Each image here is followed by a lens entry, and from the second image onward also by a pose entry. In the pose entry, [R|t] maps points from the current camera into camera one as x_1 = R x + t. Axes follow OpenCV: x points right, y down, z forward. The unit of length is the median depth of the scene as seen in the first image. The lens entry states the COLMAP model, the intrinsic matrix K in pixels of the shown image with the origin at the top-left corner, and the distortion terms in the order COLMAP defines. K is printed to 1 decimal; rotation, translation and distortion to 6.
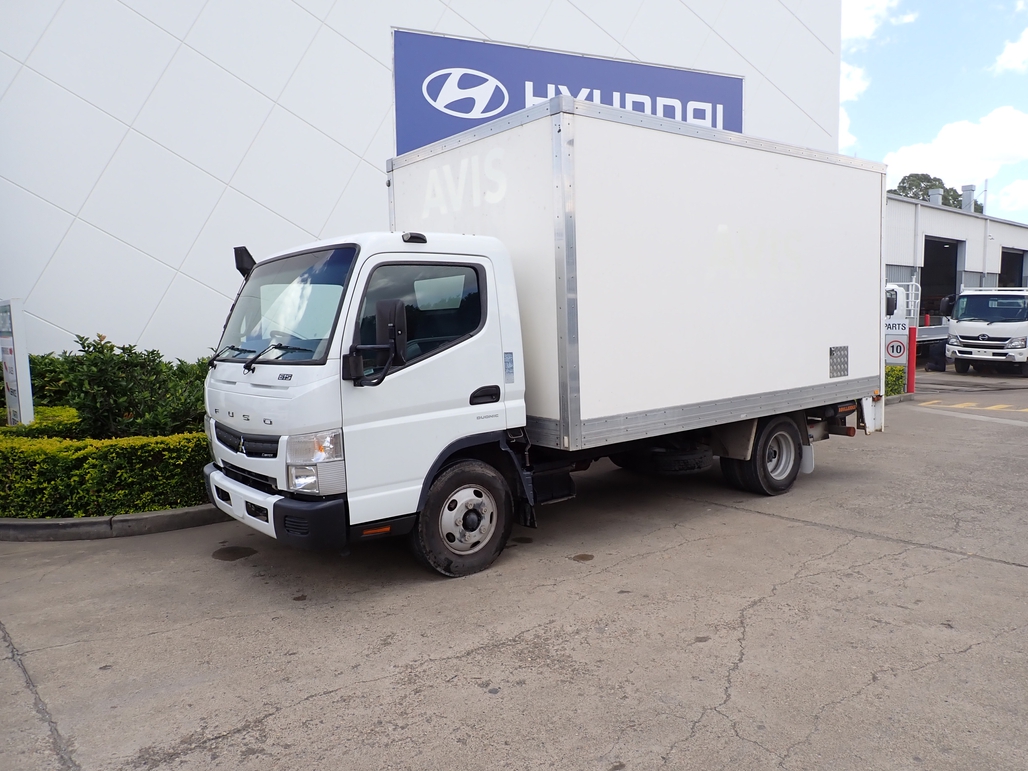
lens RADIAL K [[756.1, 0, 517.8], [0, 756.1, 388.3], [0, 0, 1]] dist [-0.001185, -0.007046]
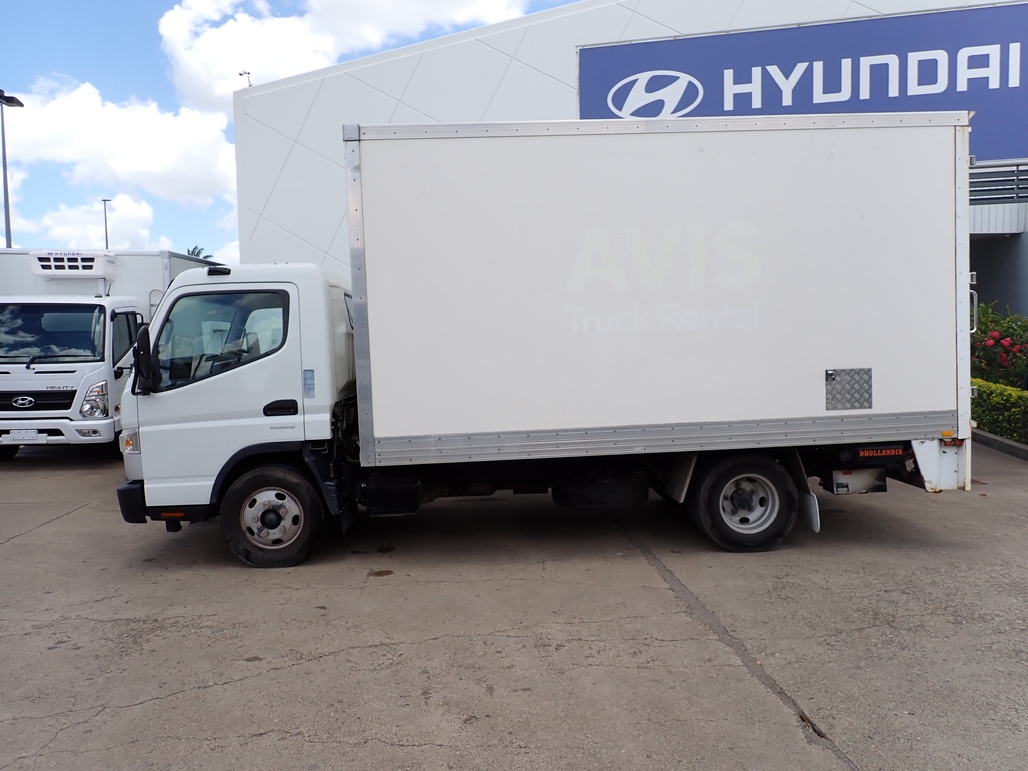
lens RADIAL K [[756.1, 0, 517.2], [0, 756.1, 386.7], [0, 0, 1]] dist [-0.001185, -0.007046]
pose [[0.815825, 0.034599, -0.577264, 0.837638], [-0.040265, 0.999185, 0.002983, -0.037643], [0.576896, 0.020810, 0.816552, 0.280322]]
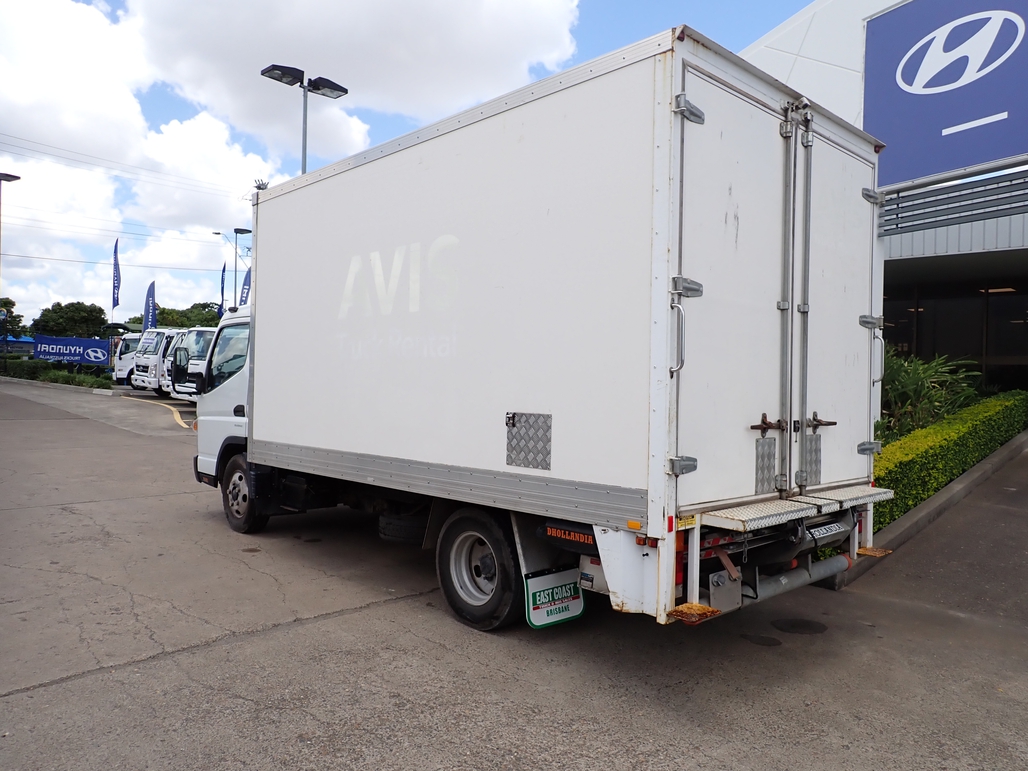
lens RADIAL K [[756.1, 0, 514.6], [0, 756.1, 382.1], [0, 0, 1]] dist [-0.001185, -0.007046]
pose [[0.089030, 0.022446, -0.995776, 1.399851], [-0.112362, 0.993591, 0.012351, -0.119360], [0.989671, 0.110788, 0.090981, 1.324017]]
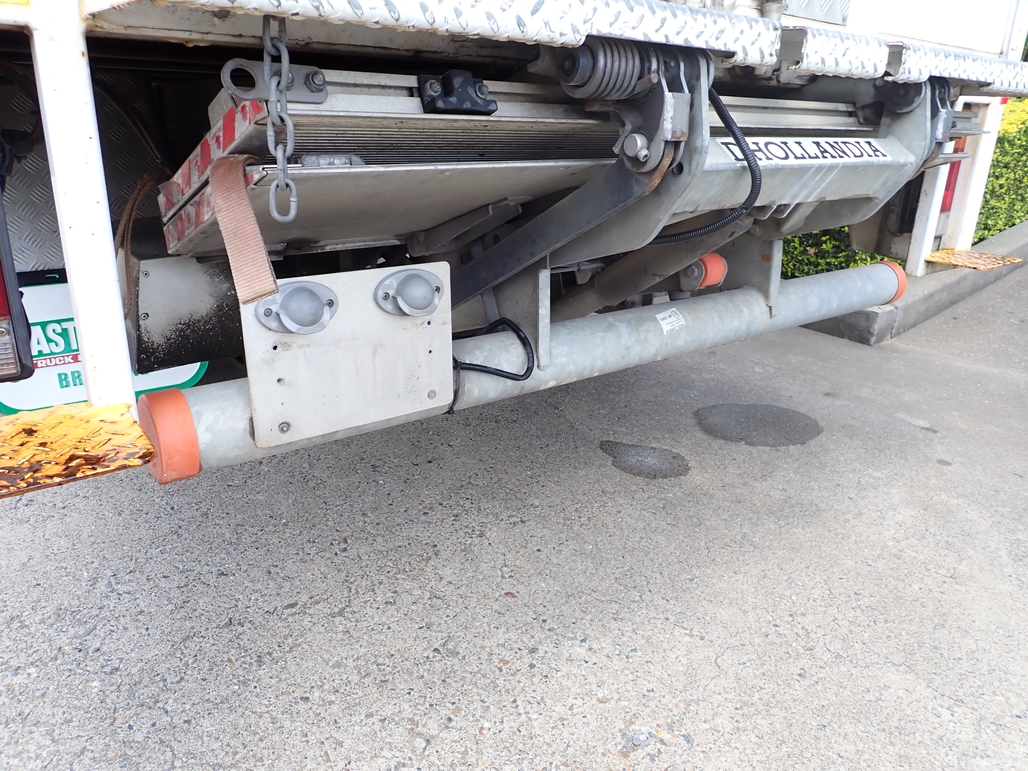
lens RADIAL K [[756.1, 0, 516.7], [0, 756.1, 386.2], [0, 0, 1]] dist [-0.001185, -0.007046]
pose [[-0.003128, 0.368313, -0.929697, 0.867363], [-0.121911, 0.922626, 0.365922, 0.002872], [0.992536, 0.114484, 0.042016, 1.650818]]
